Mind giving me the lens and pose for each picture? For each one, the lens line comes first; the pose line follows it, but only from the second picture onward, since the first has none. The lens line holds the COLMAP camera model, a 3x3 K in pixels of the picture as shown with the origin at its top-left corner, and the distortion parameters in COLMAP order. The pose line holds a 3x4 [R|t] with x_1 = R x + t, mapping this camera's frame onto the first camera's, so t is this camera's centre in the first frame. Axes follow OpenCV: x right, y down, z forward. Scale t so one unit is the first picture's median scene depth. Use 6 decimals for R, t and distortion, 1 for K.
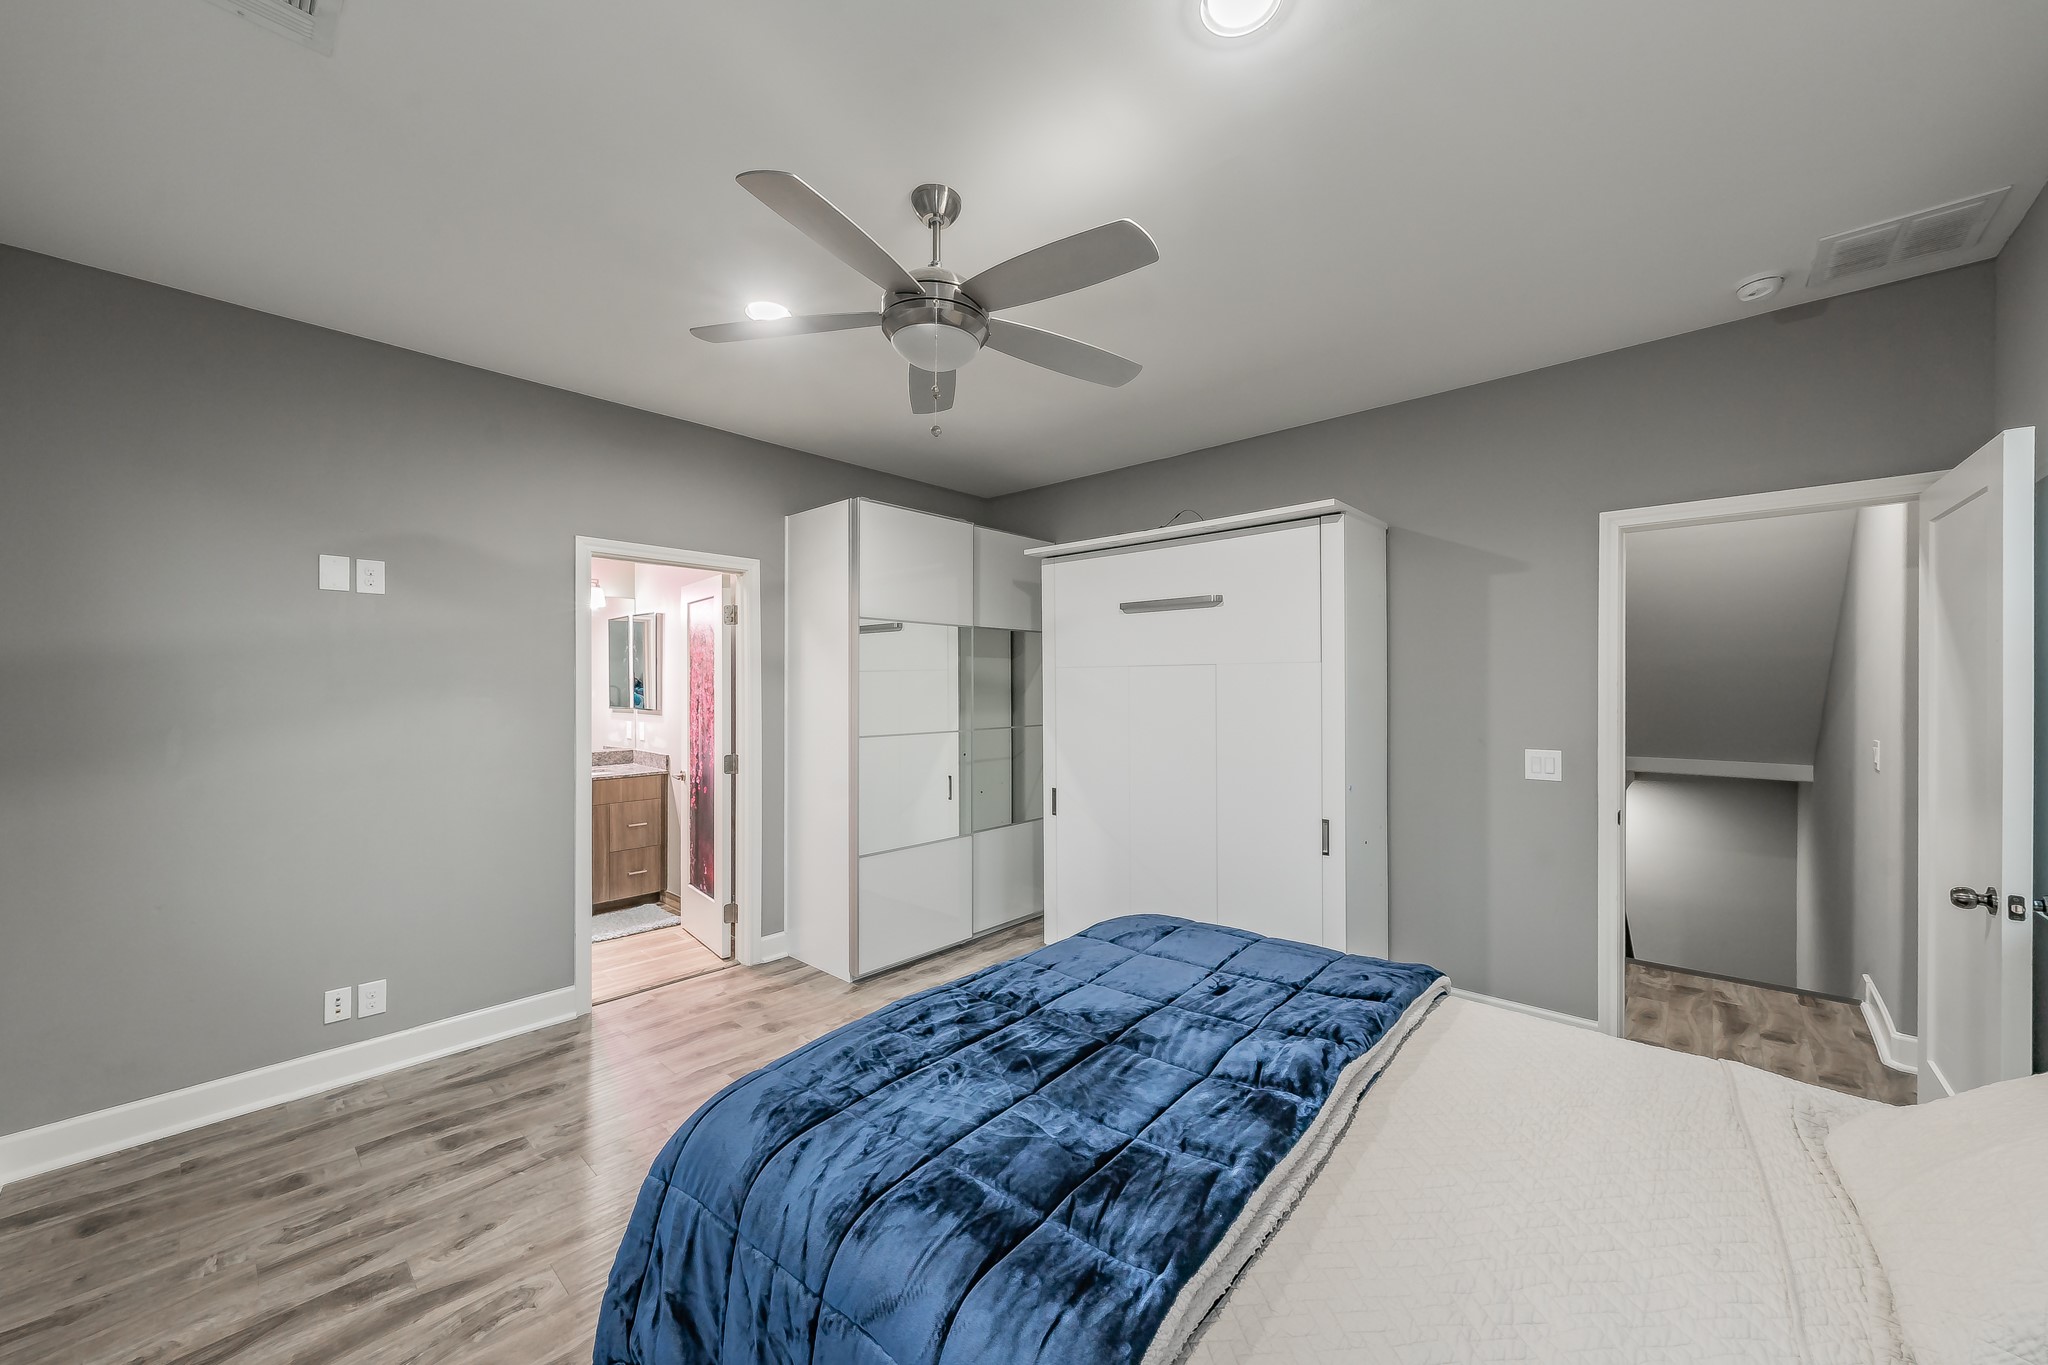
lens RADIAL K [[772.7, 0, 1028.7], [0, 772.7, 684.8], [0, 0, 1]] dist [0.000429, 0.000286]
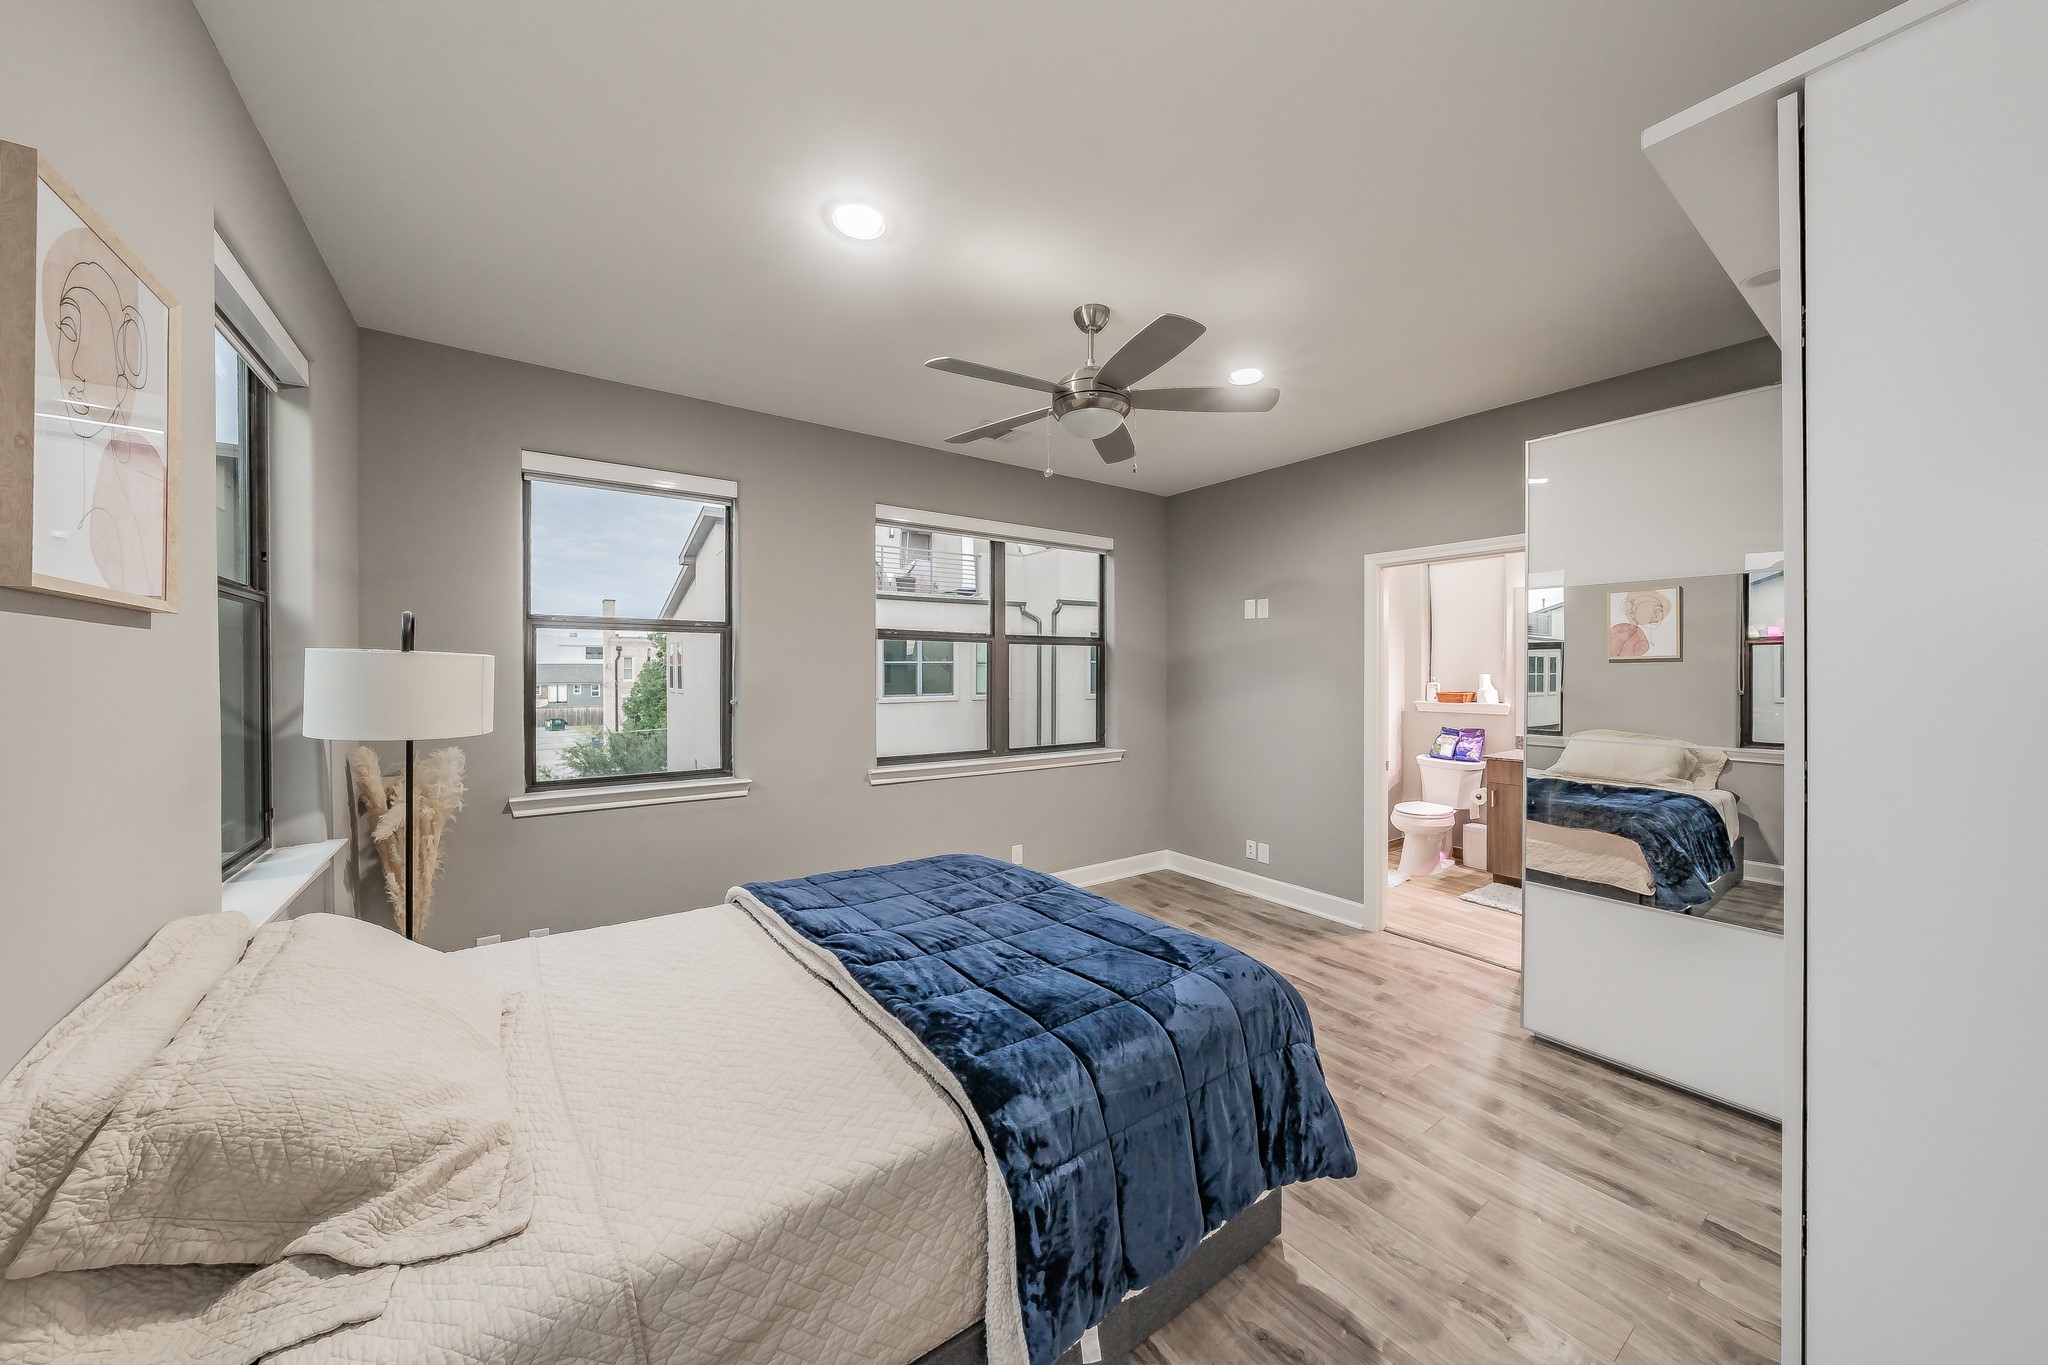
lens RADIAL K [[707.9, 0, 1028.3], [0, 707.9, 676.3], [0, 0, 1]] dist [-0.000685, 0.000368]
pose [[-0.232608, 0.004387, -0.972561, 0.819499], [-0.001085, 0.999988, 0.004771, 0.004049], [0.972570, 0.002165, -0.232601, 0.868879]]
